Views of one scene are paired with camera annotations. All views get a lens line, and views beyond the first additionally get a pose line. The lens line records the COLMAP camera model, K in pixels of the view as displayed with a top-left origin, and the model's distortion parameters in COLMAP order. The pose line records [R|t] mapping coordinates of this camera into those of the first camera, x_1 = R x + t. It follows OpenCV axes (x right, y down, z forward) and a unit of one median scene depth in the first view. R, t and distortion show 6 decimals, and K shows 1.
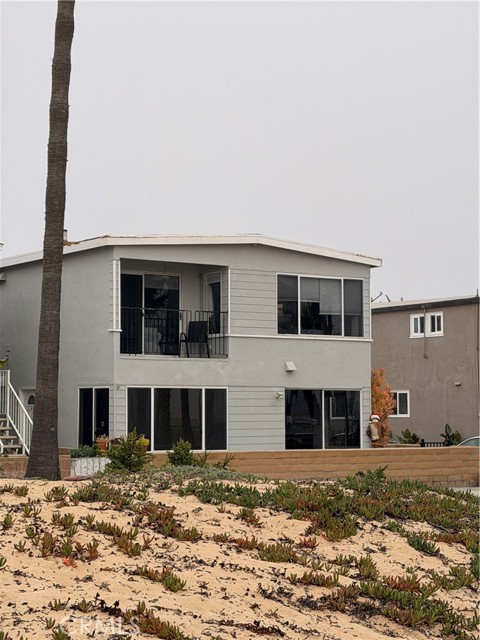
lens RADIAL K [[1371.8, 0, 240.0], [0, 1371.8, 320.0], [0, 0, 1]] dist [-0.043210, 3.706851]
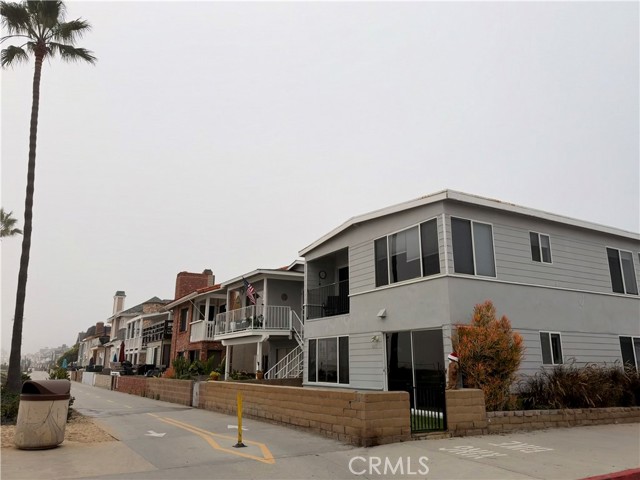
lens RADIAL K [[498.7, 0, 321.0], [0, 498.7, 221.0], [0, 0, 1]] dist [-0.004829, -0.004050]
pose [[-0.098046, -0.280179, -0.954928, 0.475052], [0.060530, 0.956095, -0.286736, 0.078153], [0.993339, -0.085915, -0.076782, 0.991105]]
